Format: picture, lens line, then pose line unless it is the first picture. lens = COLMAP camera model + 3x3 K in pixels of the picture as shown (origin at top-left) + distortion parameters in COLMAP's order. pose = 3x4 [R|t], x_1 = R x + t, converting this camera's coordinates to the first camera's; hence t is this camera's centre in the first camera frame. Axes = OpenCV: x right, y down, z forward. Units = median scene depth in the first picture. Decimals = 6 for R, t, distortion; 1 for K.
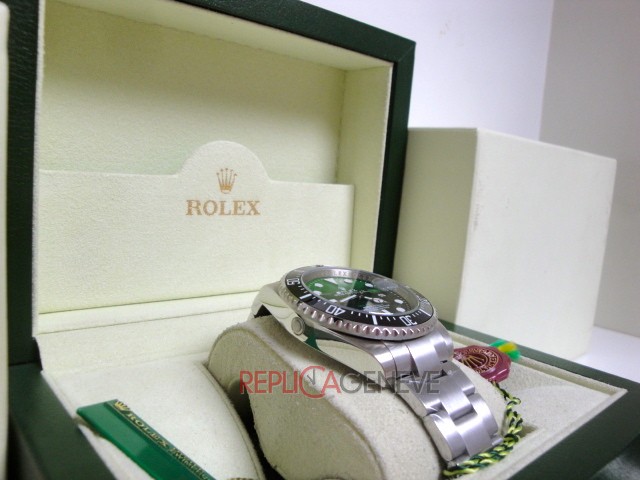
lens RADIAL K [[525.7, 0, 317.6], [0, 525.7, 246.1], [0, 0, 1]] dist [-0.129779, 0.056862]
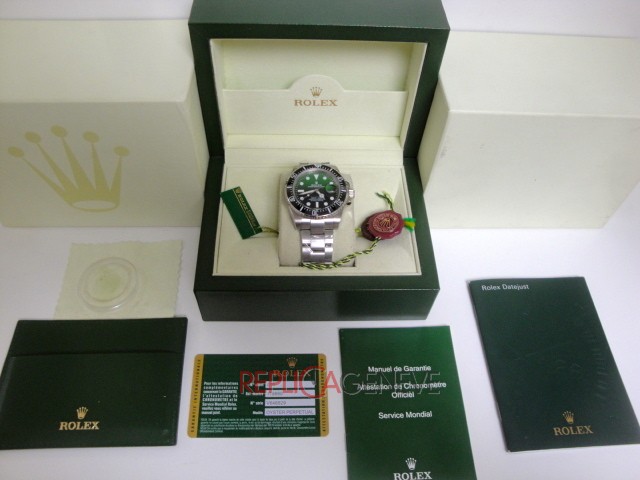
lens RADIAL K [[525.7, 0, 318.8], [0, 525.7, 237.4], [0, 0, 1]] dist [-0.129779, 0.056862]
pose [[0.765738, 0.493108, -0.412904, 0.990426], [-0.075409, 0.706408, 0.703777, -1.212610], [0.638717, -0.507772, 0.578108, -0.447024]]
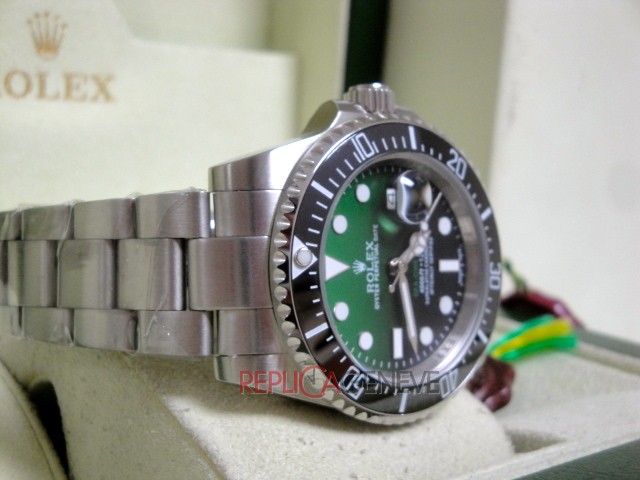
lens RADIAL K [[1010.1, 0, 320.8], [0, 1010.1, 241.1], [0, 0, 1]] dist [0.132264, 0.000000]
pose [[0.607145, -0.742880, 0.281966, -0.187108], [-0.338074, 0.079625, 0.937745, -0.658914], [-0.719083, -0.664673, -0.202804, 1.026864]]
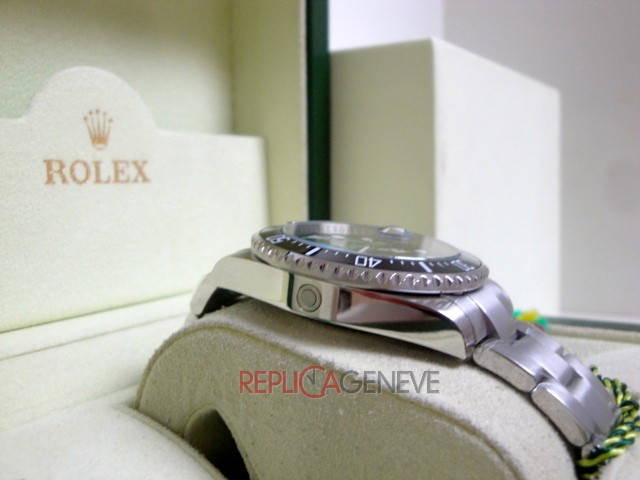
lens RADIAL K [[703.1, 0, 324.9], [0, 703.1, 236.3], [0, 0, 1]] dist [-0.016996, 0.000000]
pose [[0.948320, -0.123523, 0.292287, -0.193122], [0.140801, 0.989279, -0.038749, 0.083229], [-0.284367, 0.077901, 0.955545, 0.115923]]
